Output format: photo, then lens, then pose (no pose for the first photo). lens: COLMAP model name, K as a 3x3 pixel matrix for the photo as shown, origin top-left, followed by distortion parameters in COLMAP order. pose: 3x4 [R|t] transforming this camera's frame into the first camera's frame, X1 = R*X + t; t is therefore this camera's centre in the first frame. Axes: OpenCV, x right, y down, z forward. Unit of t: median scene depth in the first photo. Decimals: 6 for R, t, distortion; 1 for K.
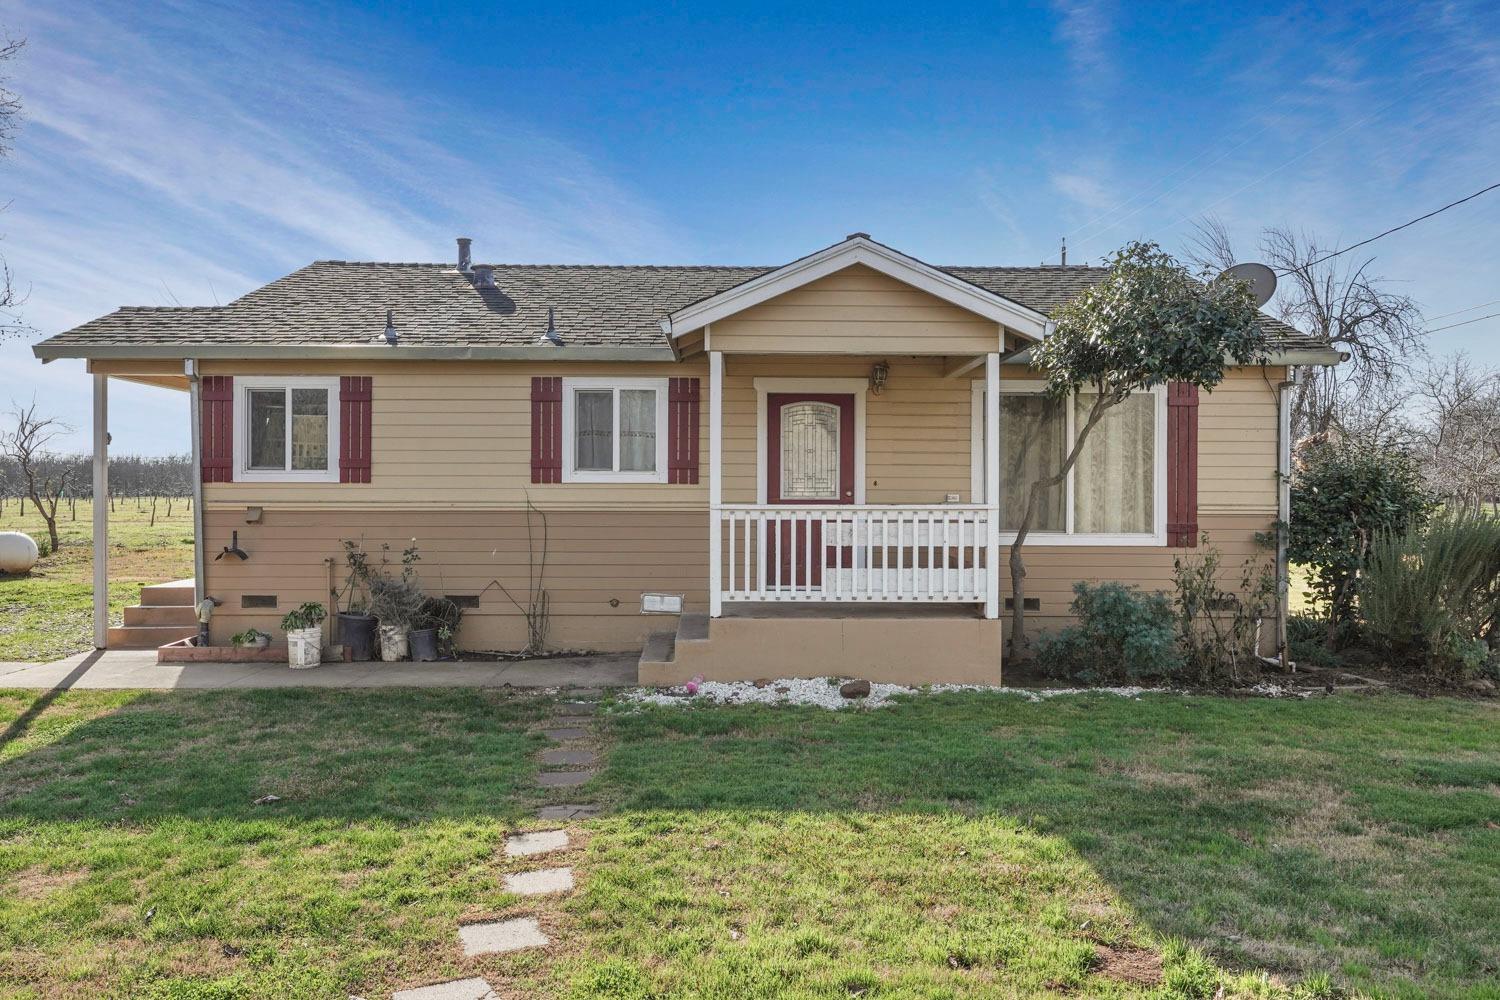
lens RADIAL K [[929.0, 0, 750.0], [0, 929.0, 500.0], [0, 0, 1]] dist [-0.041341, 0.000088]
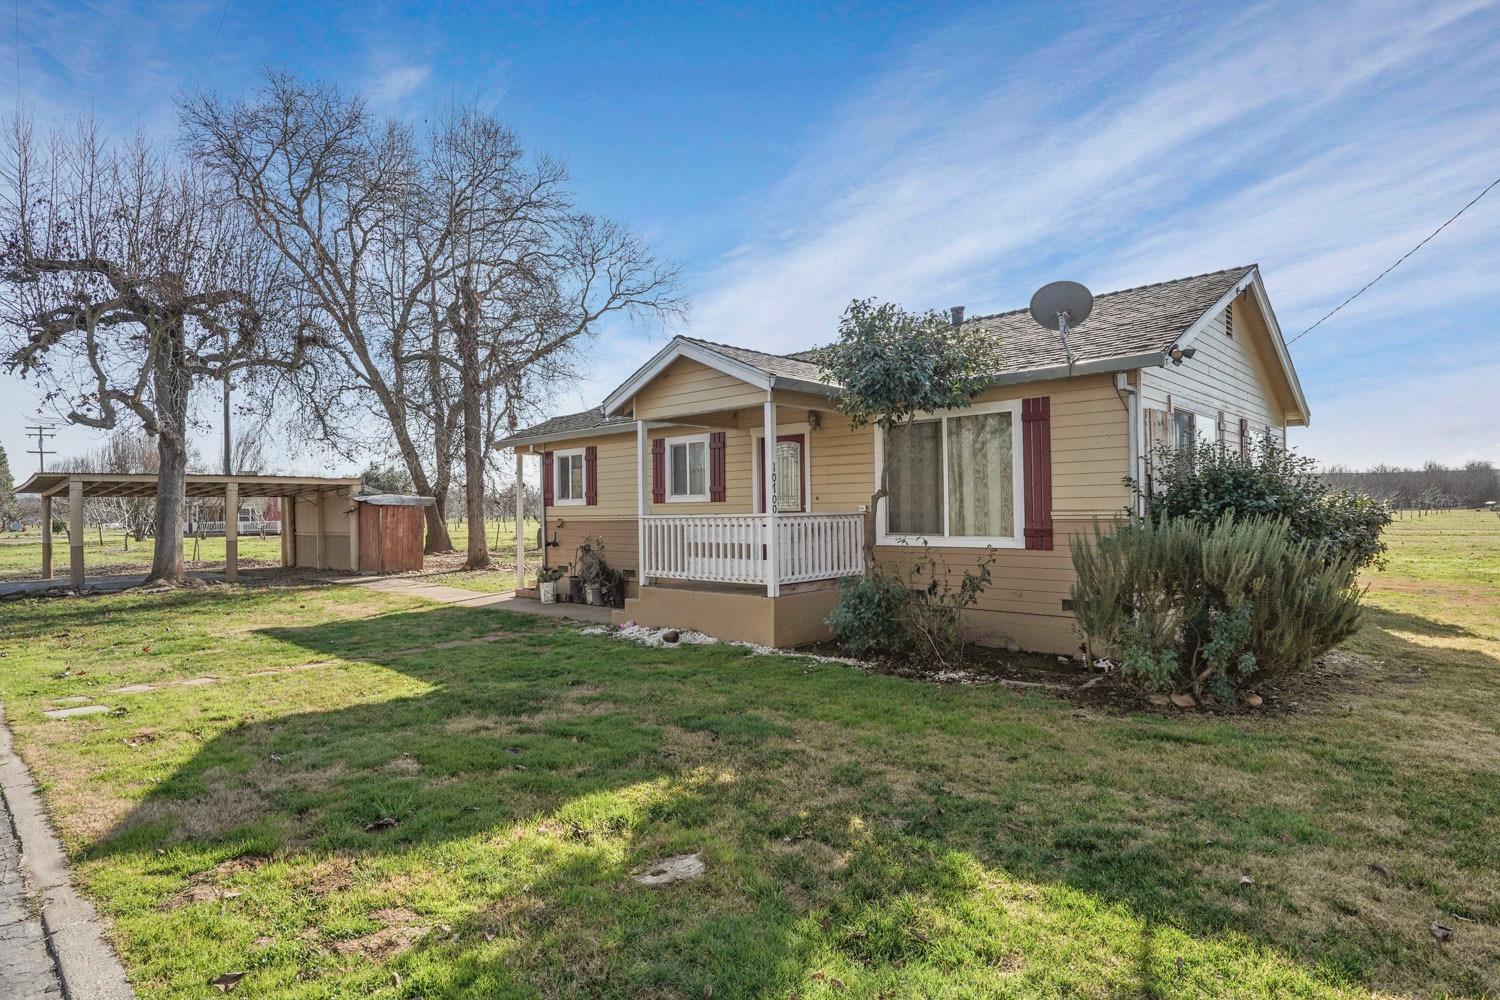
lens RADIAL K [[796.3, 0, 750.0], [0, 796.3, 500.0], [0, 0, 1]] dist [0.000989, -0.000840]
pose [[0.716162, -0.024020, -0.697521, 0.884372], [0.022998, 0.999677, -0.010812, -0.005090], [0.697555, -0.008298, 0.716483, 0.096963]]
